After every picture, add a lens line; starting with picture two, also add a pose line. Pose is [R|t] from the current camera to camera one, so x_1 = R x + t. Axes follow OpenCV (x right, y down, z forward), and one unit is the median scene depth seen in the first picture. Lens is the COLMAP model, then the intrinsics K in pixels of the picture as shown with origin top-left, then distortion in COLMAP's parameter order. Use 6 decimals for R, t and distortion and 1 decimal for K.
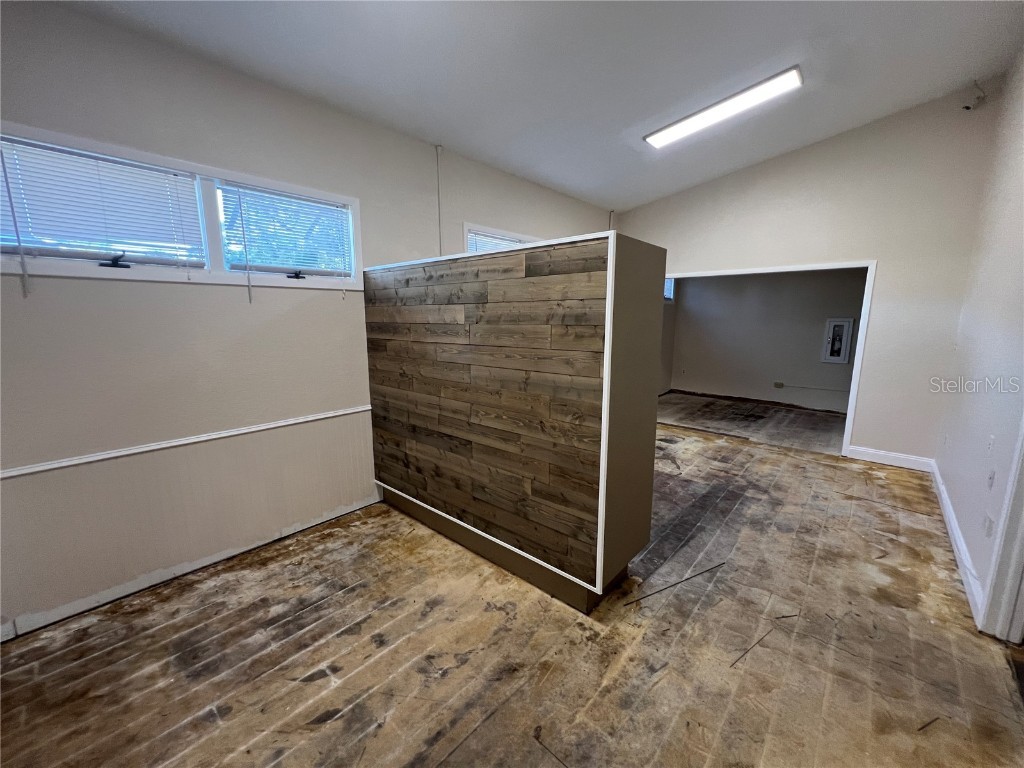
lens RADIAL K [[409.9, 0, 512.0], [0, 409.9, 384.0], [0, 0, 1]] dist [-0.001270, 0.000237]
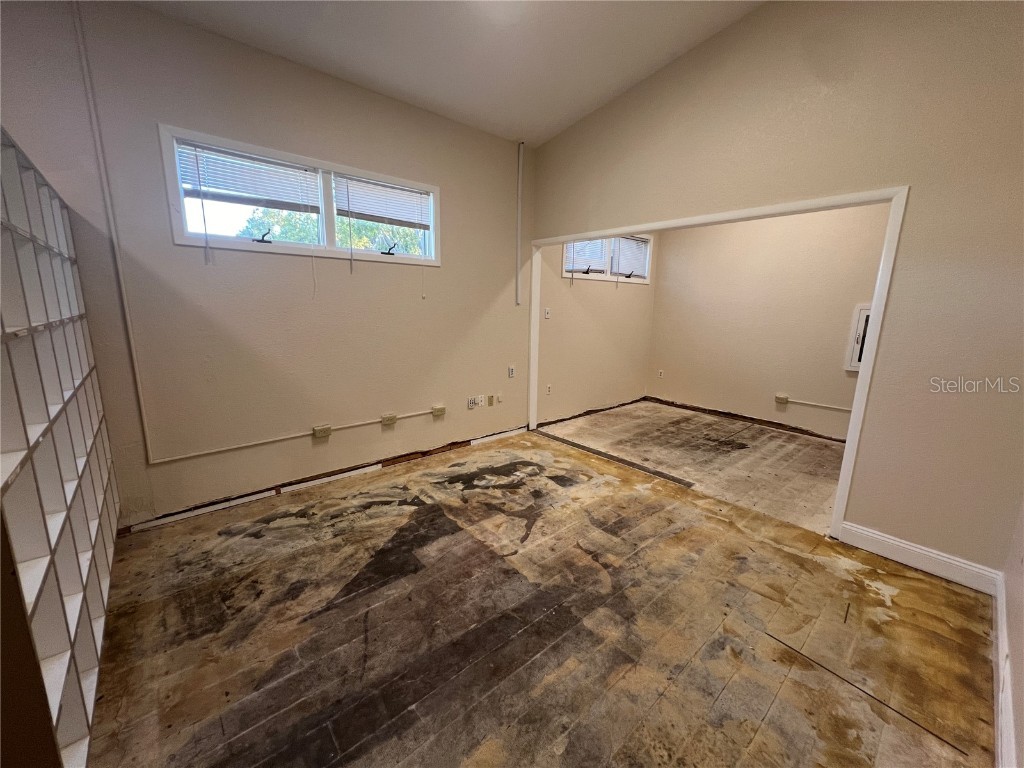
lens RADIAL K [[409.9, 0, 512.0], [0, 409.9, 384.0], [0, 0, 1]] dist [-0.001270, 0.000237]
pose [[0.991719, 0.045801, -0.119980, 0.545266], [-0.042758, 0.998698, 0.027817, -0.047782], [0.121098, -0.022457, 0.992386, 0.487907]]
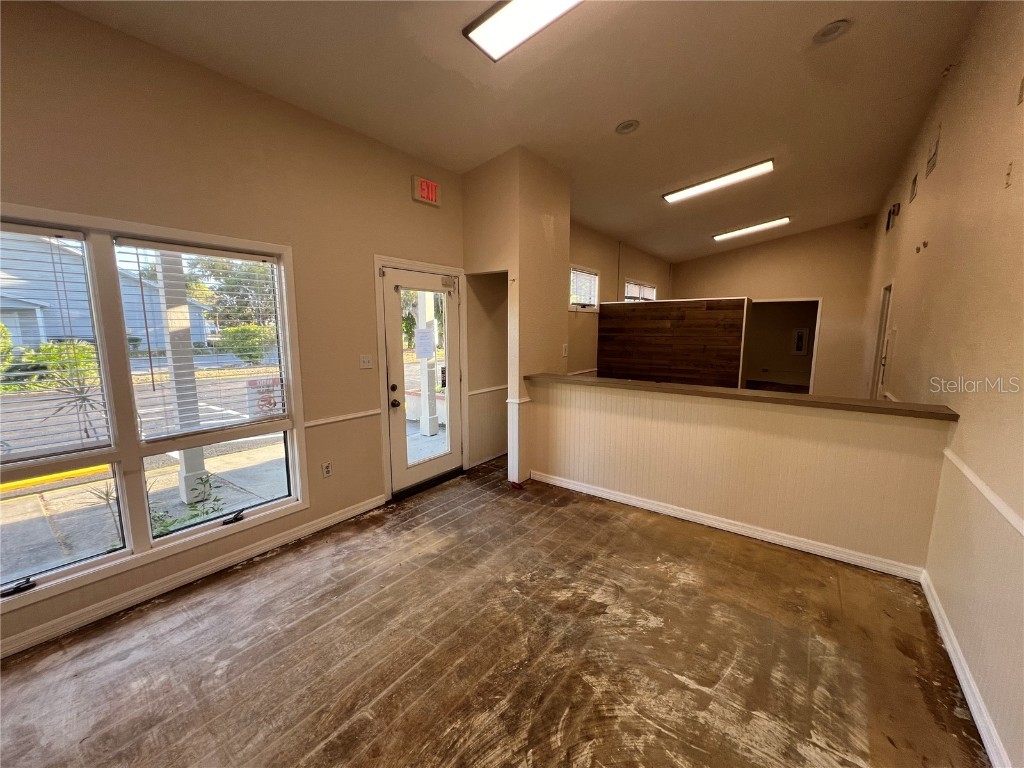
lens RADIAL K [[409.9, 0, 512.0], [0, 409.9, 384.0], [0, 0, 1]] dist [-0.001270, 0.000237]
pose [[0.996218, -0.010775, 0.086222, -0.915730], [0.013214, 0.999527, -0.027767, 0.175983], [-0.085882, 0.028801, 0.995889, -0.971247]]
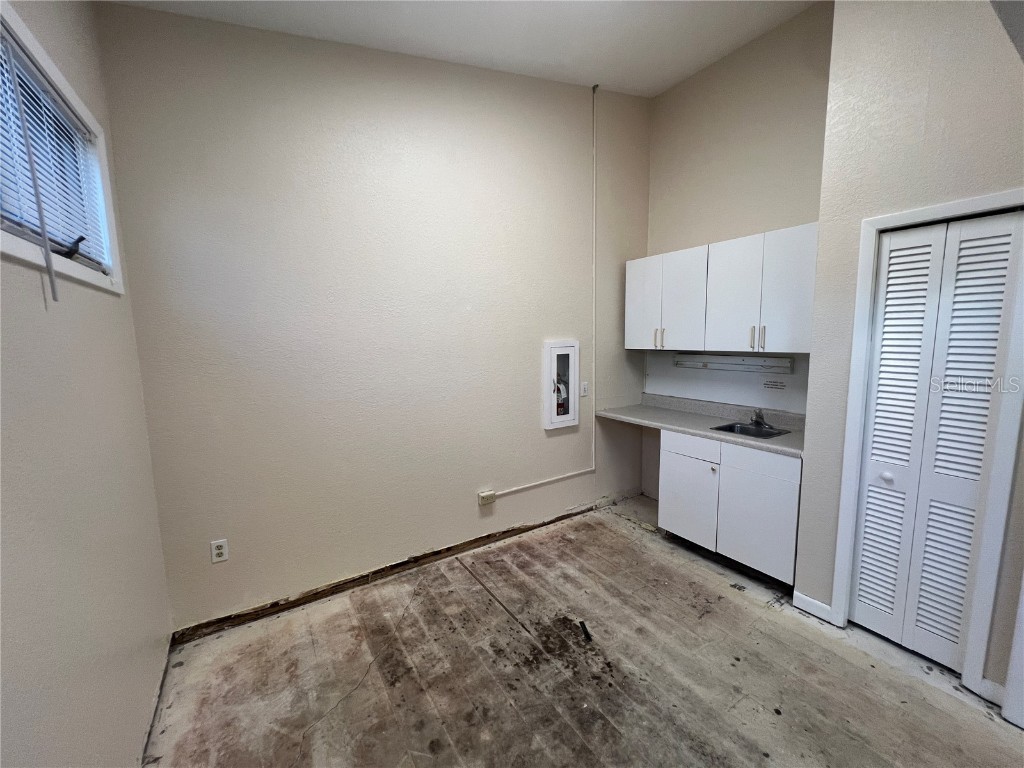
lens RADIAL K [[409.9, 0, 512.0], [0, 409.9, 384.0], [0, 0, 1]] dist [-0.001270, 0.000237]
pose [[0.268405, -0.118991, 0.955929, 0.522921], [0.176328, 0.981644, 0.072682, -0.279544], [-0.947031, 0.149049, 0.284459, 1.659038]]
